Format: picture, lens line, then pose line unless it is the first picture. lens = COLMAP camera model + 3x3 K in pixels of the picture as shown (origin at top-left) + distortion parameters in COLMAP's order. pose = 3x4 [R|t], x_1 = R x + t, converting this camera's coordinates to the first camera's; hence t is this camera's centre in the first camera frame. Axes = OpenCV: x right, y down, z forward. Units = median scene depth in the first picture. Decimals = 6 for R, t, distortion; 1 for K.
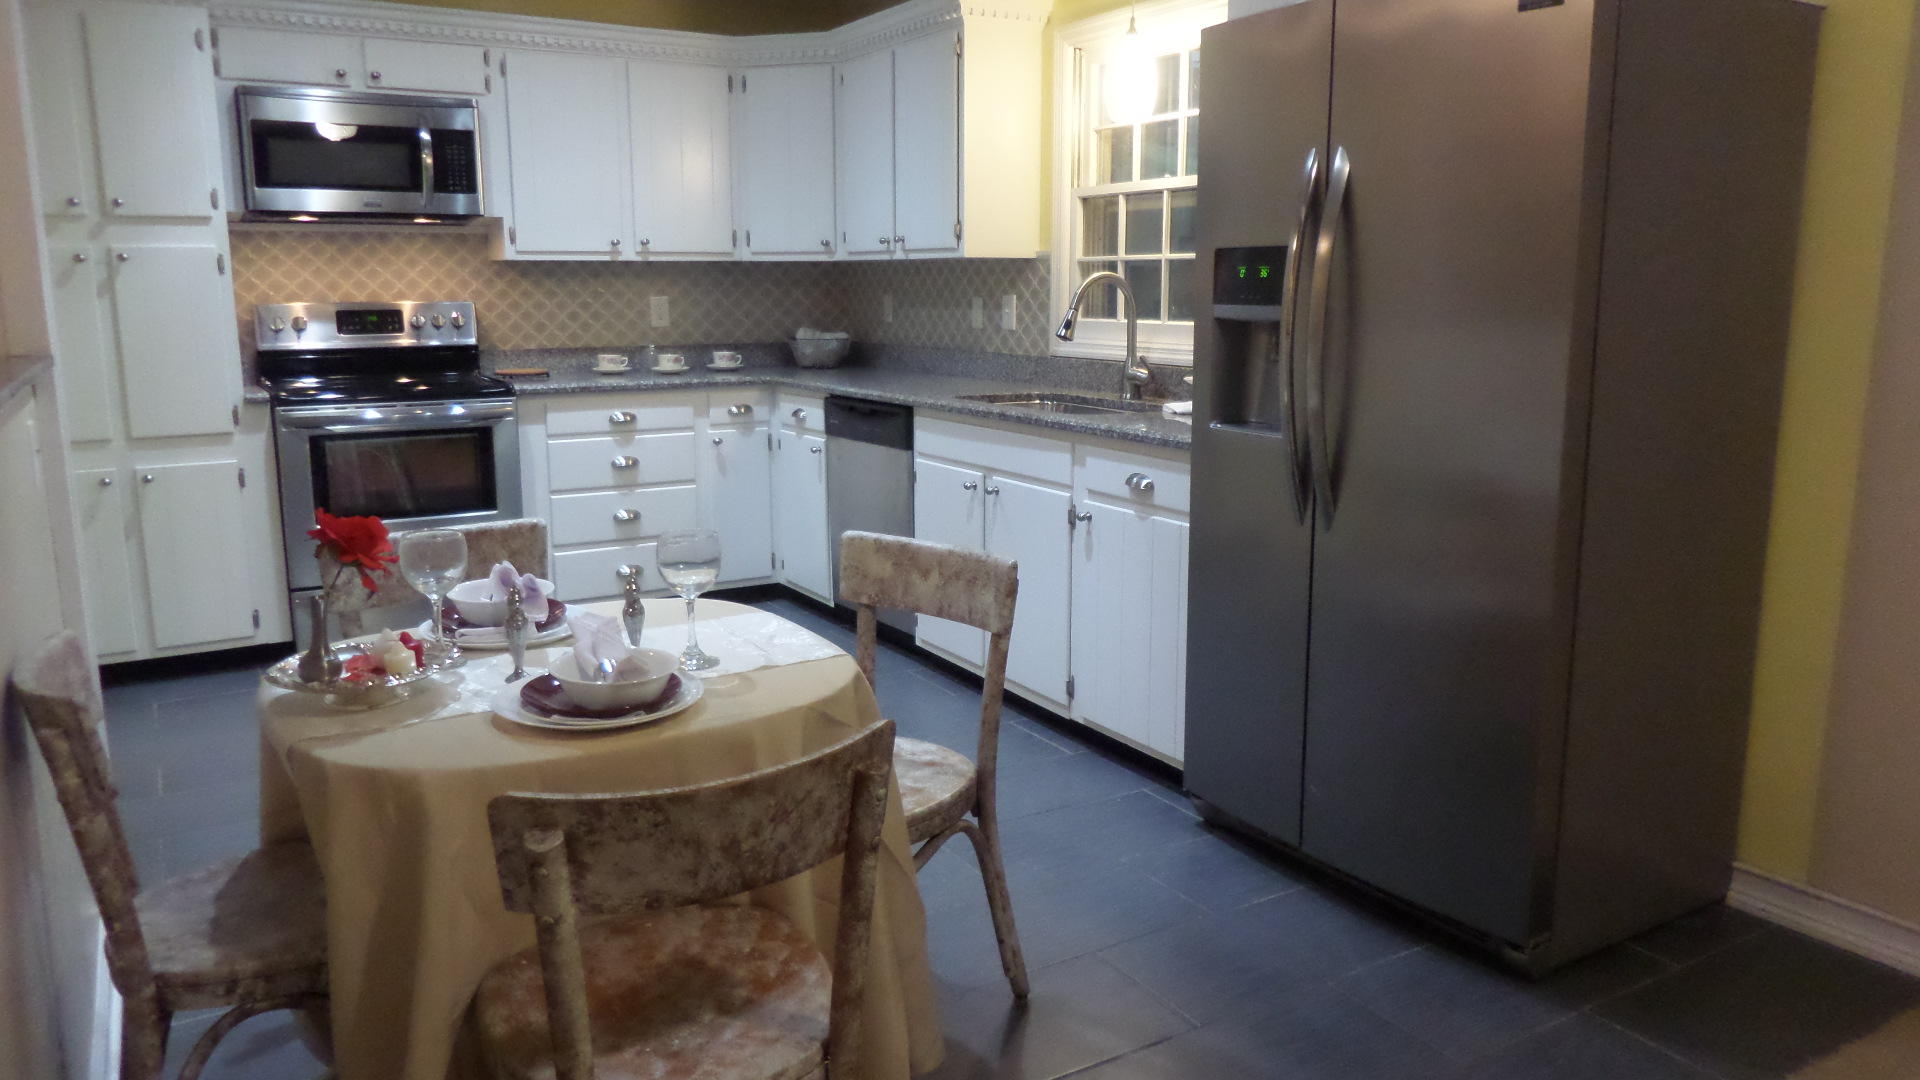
lens RADIAL K [[1373.7, 0, 965.4], [0, 1373.7, 538.2], [0, 0, 1]] dist [-0.017503, -0.002053]
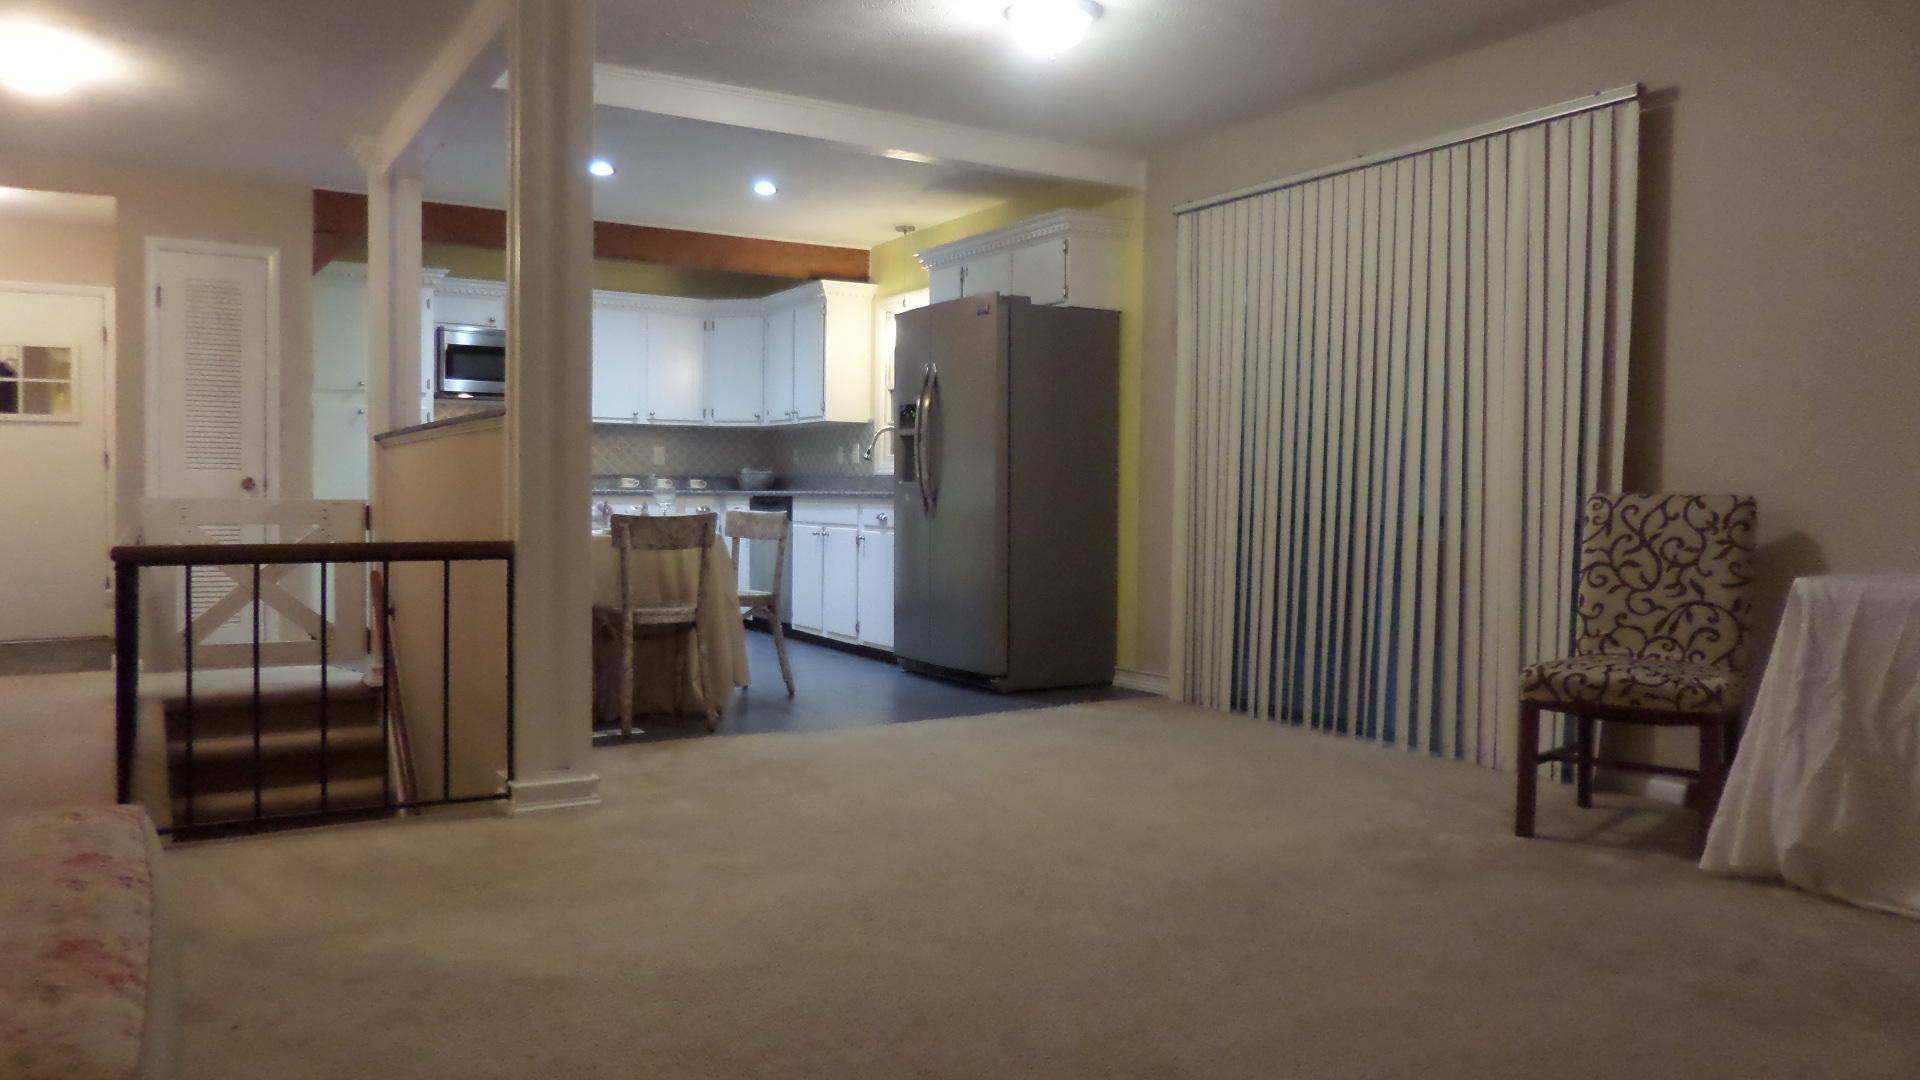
lens RADIAL K [[1373.7, 0, 955.1], [0, 1373.7, 542.4], [0, 0, 1]] dist [-0.017503, -0.002053]
pose [[0.999923, 0.011485, -0.004607, 0.173901], [-0.012040, 0.988969, -0.147635, 0.214769], [0.002860, 0.147679, 0.989031, -0.755322]]
